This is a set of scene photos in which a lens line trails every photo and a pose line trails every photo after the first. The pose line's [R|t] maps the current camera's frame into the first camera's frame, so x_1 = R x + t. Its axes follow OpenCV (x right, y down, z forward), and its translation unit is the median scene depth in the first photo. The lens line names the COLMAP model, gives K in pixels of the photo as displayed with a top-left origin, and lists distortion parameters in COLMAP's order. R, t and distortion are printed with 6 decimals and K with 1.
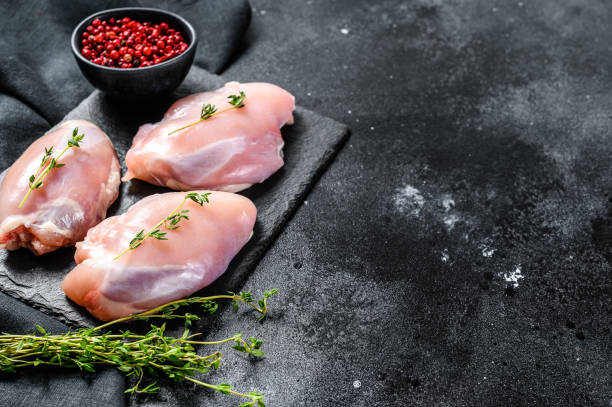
lens RADIAL K [[977.5, 0, 306.0], [0, 977.5, 203.5], [0, 0, 1]] dist [0.030561, 0.110330]
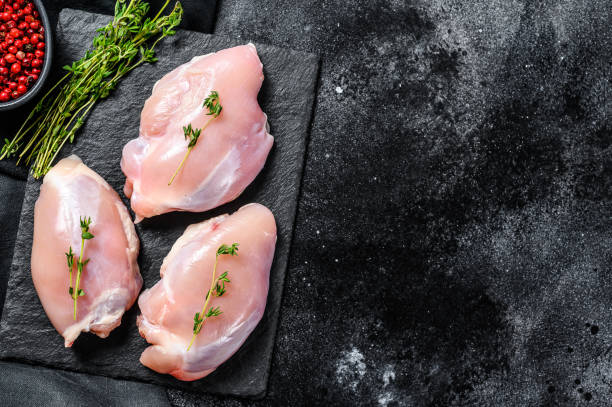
lens RADIAL K [[977.5, 0, 306.0], [0, 977.5, 203.5], [0, 0, 1]] dist [0.030561, 0.110330]
pose [[0.987262, 0.159053, 0.004054, 0.027050], [-0.119804, 0.726392, 0.676758, -0.786682], [0.104696, -0.668623, 0.736194, 0.351197]]
